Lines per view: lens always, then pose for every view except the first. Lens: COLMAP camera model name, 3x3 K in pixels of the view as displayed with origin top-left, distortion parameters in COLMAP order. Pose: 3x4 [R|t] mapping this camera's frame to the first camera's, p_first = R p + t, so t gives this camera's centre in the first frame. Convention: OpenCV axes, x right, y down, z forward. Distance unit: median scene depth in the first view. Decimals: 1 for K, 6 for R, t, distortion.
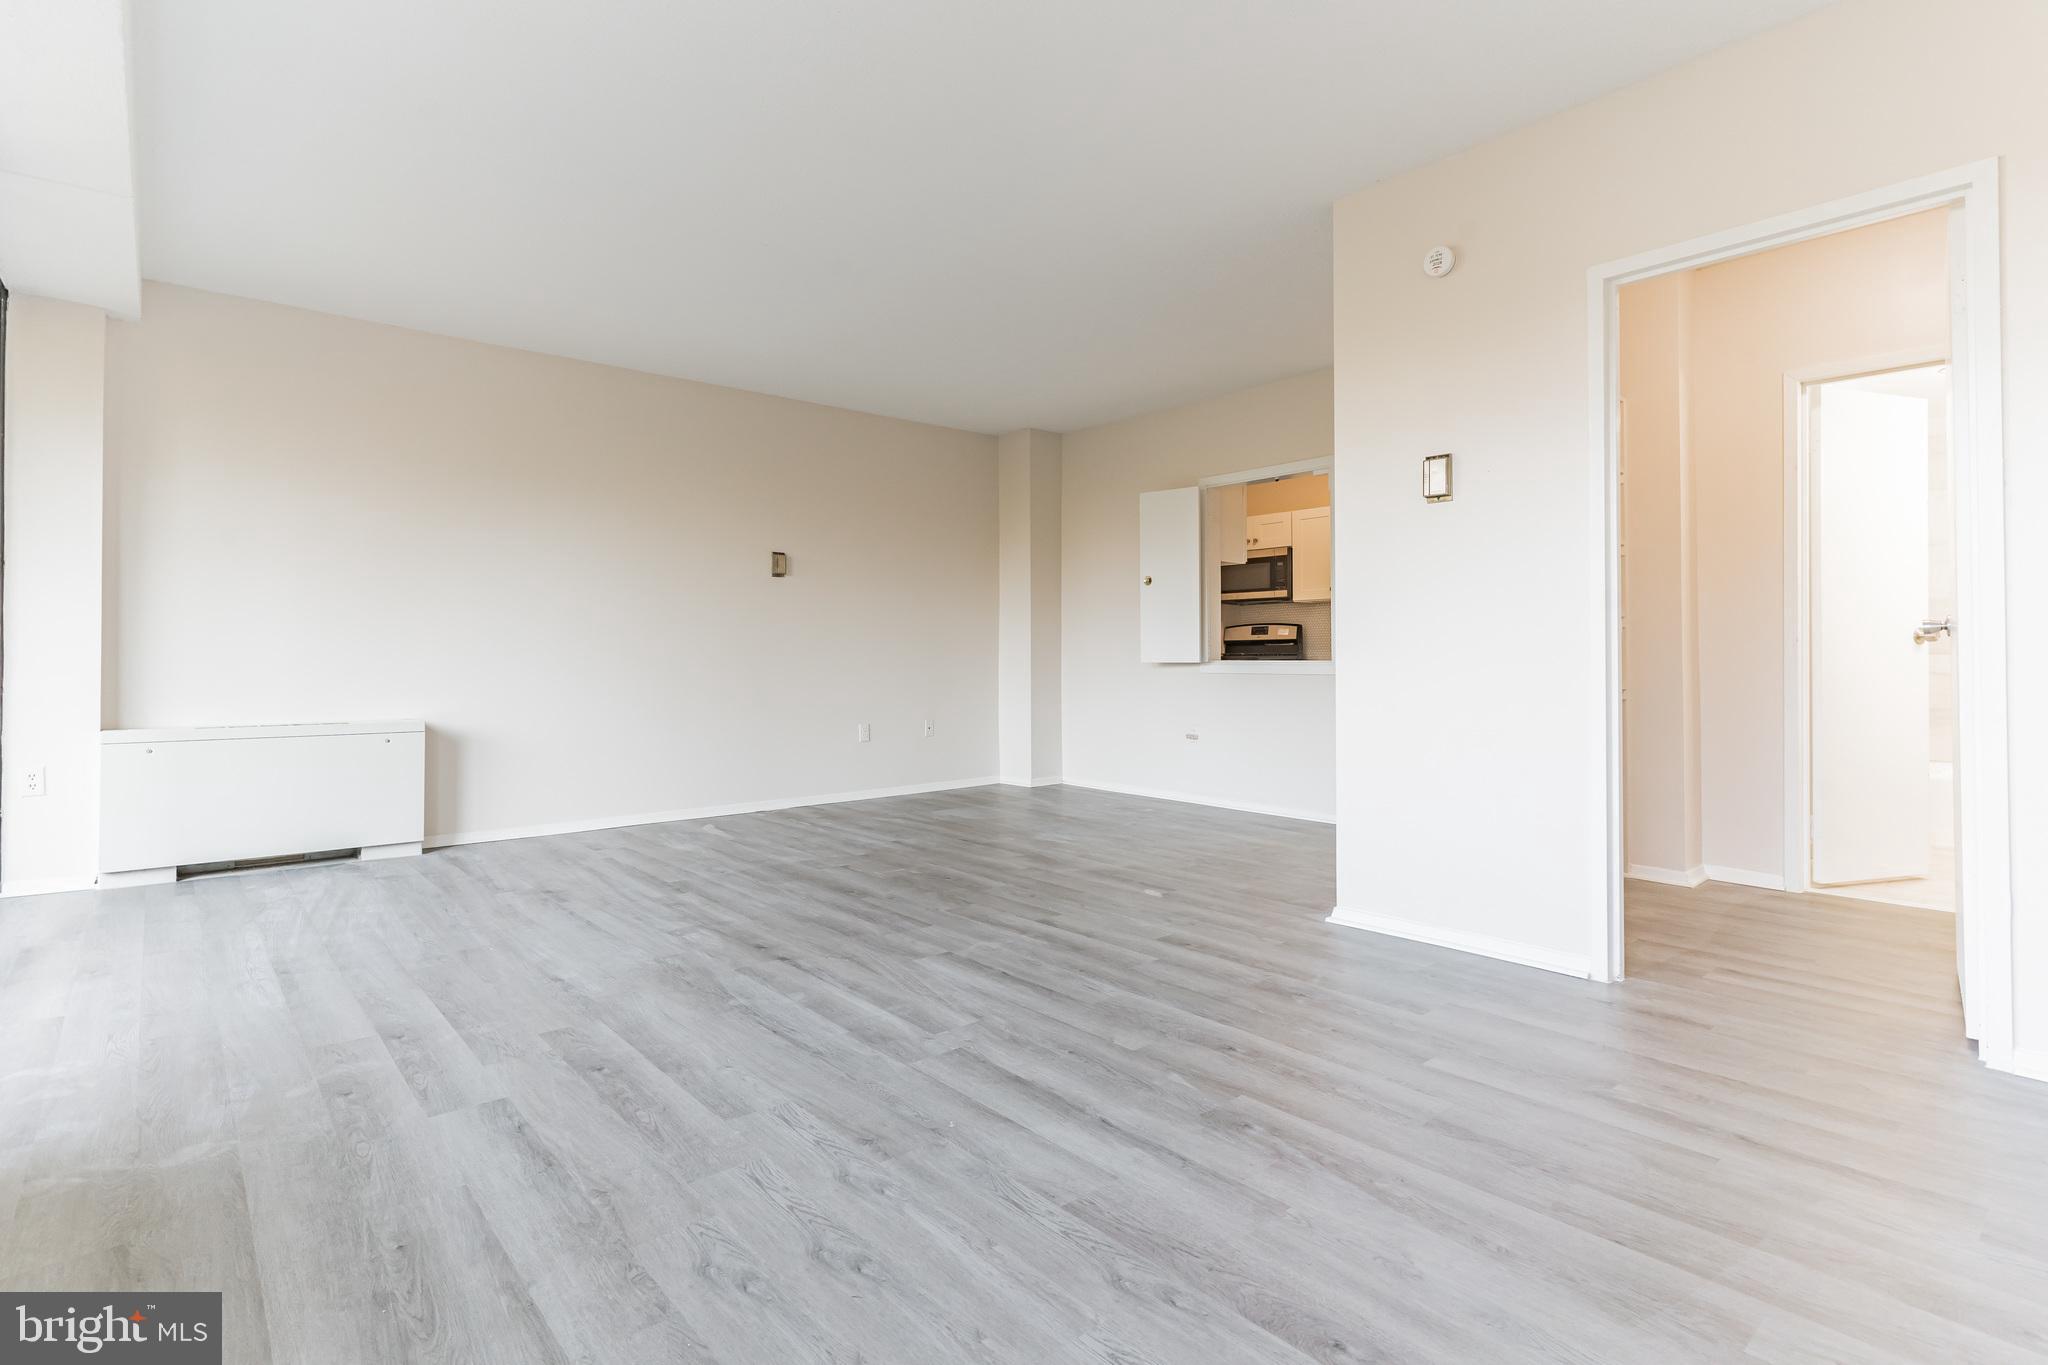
lens RADIAL K [[977.6, 0, 963.3], [0, 977.6, 648.5], [0, 0, 1]] dist [0.000508, 0.000090]
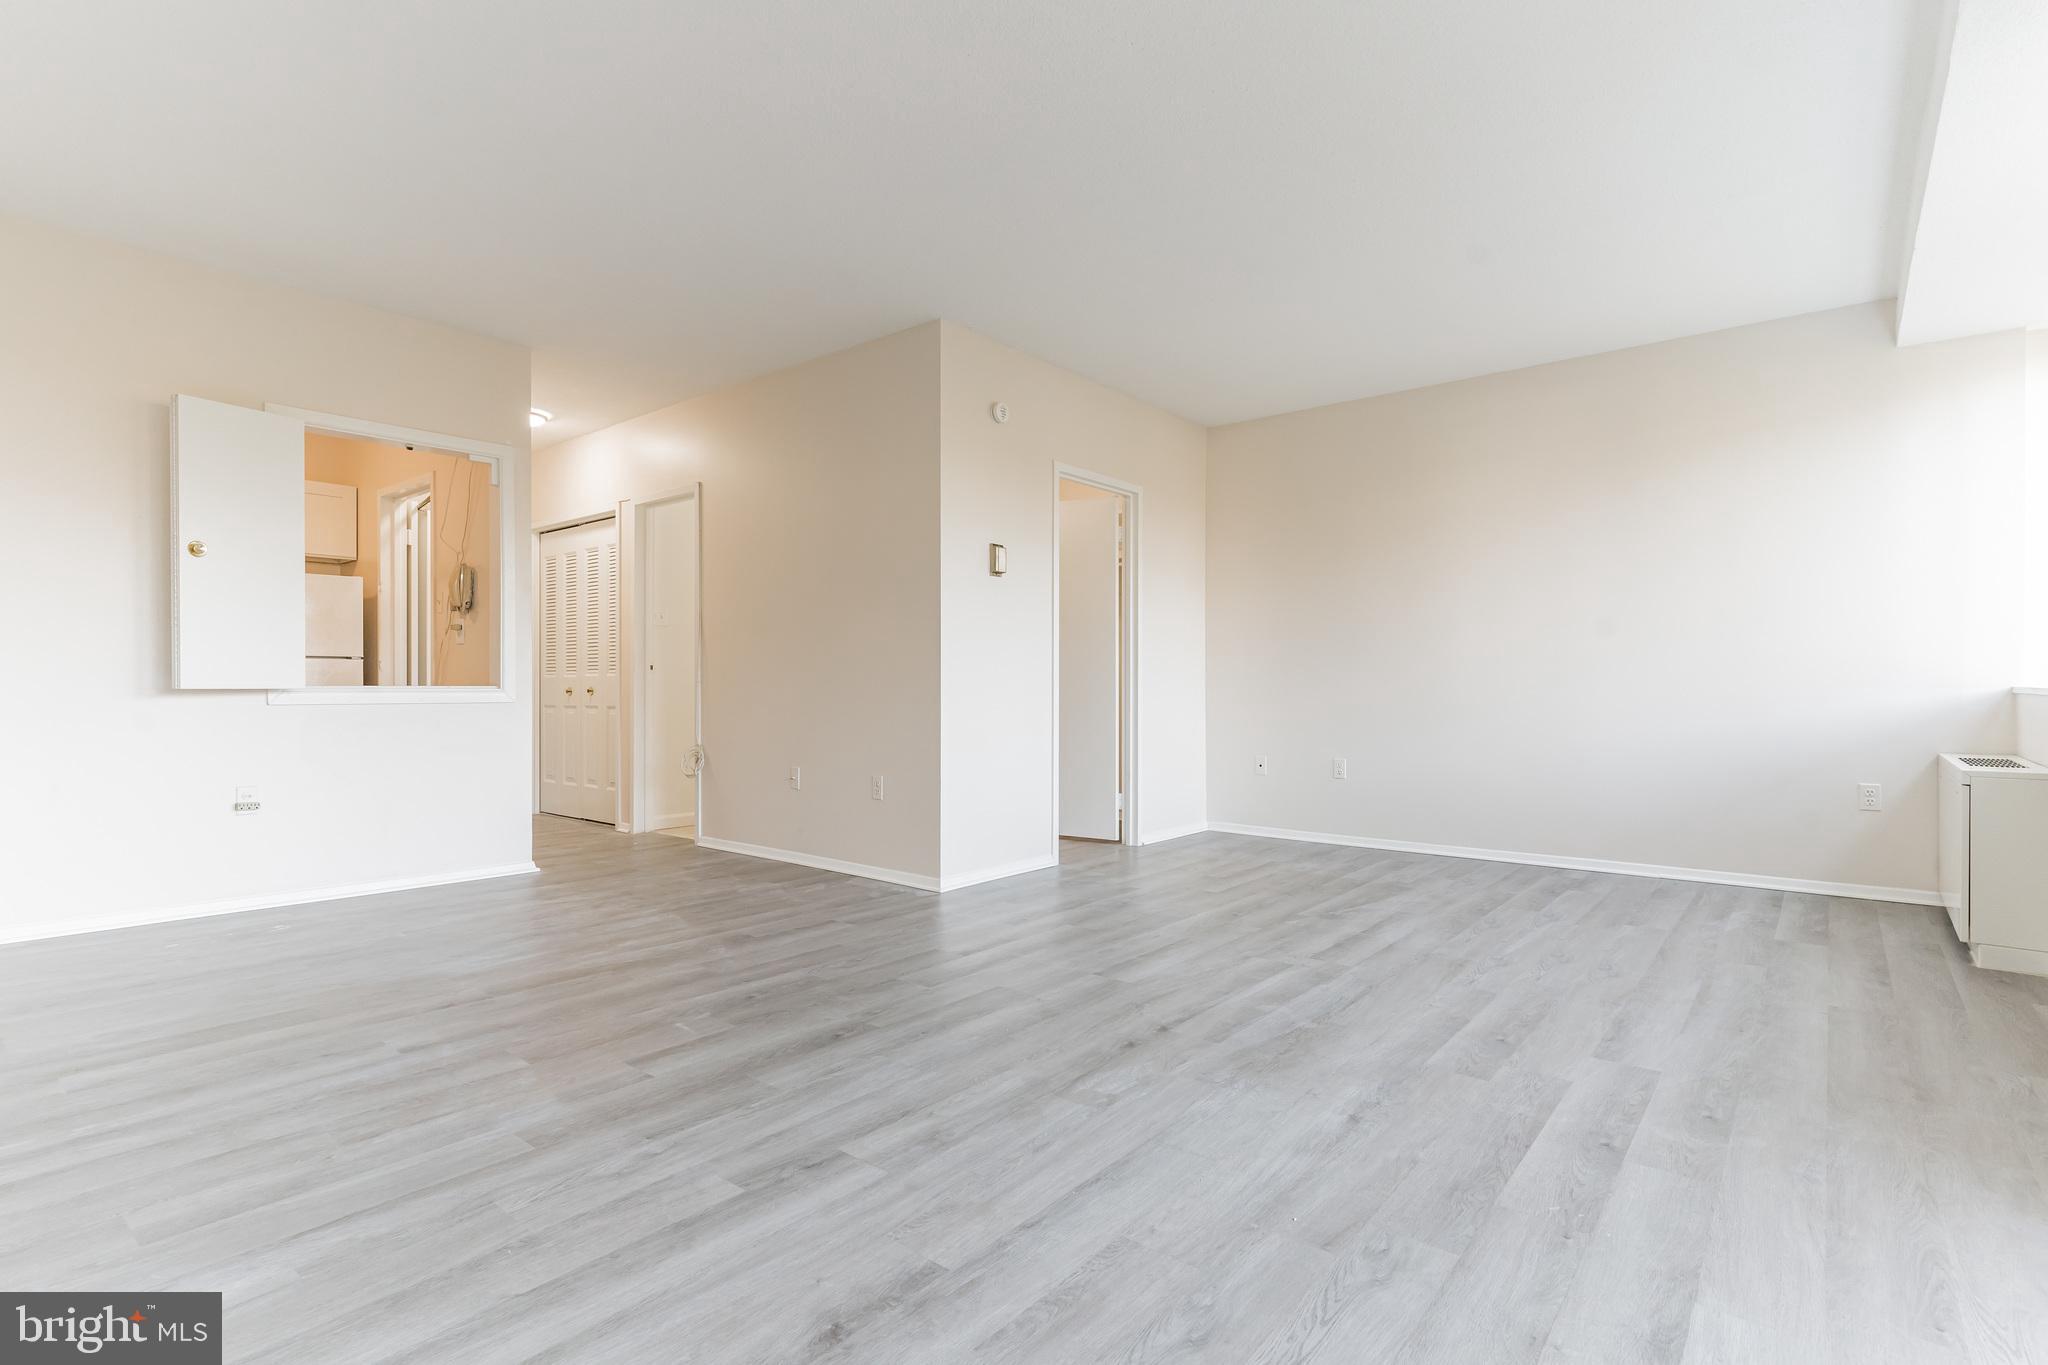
lens RADIAL K [[976.2, 0, 1009.2], [0, 976.2, 687.8], [0, 0, 1]] dist [-0.001208, -0.000220]
pose [[-0.180292, 0.002248, 0.983611, -1.300131], [-0.007273, 0.999967, -0.003618, 0.020997], [-0.983586, -0.007806, -0.180270, 1.653868]]
